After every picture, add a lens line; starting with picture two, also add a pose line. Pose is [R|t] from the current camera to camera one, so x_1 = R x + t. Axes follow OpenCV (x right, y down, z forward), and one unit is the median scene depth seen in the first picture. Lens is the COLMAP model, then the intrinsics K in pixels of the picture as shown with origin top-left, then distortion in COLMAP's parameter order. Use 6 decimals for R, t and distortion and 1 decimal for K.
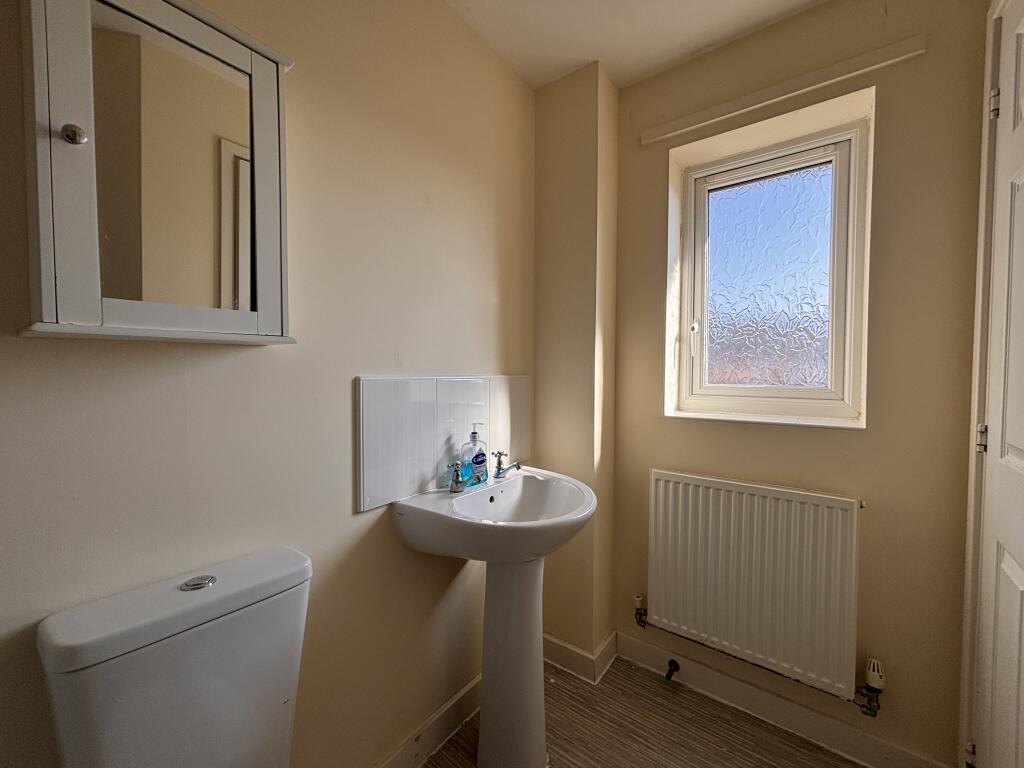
lens RADIAL K [[409.7, 0, 512.8], [0, 409.7, 382.3], [0, 0, 1]] dist [-0.019817, -0.000168]
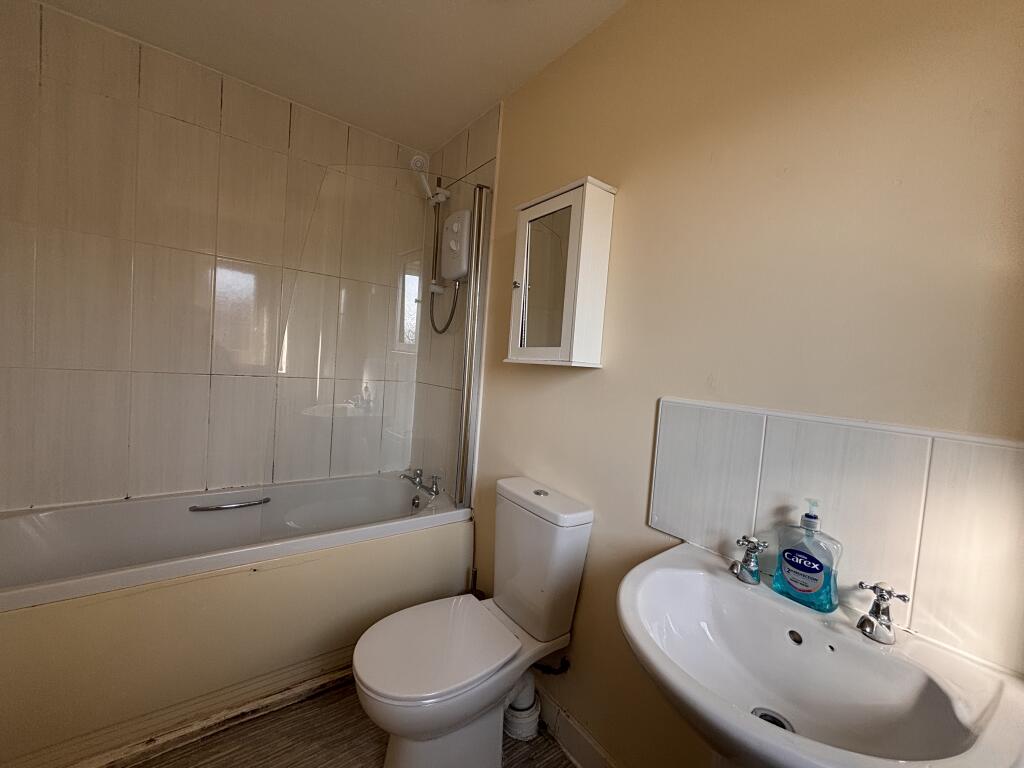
lens RADIAL K [[409.7, 0, 513.7], [0, 409.7, 385.9], [0, 0, 1]] dist [-0.019817, -0.000168]
pose [[-0.307725, 0.028675, -0.951043, 0.611768], [-0.087673, 0.994439, 0.058351, -0.060436], [0.947427, 0.101336, -0.303500, 0.797162]]
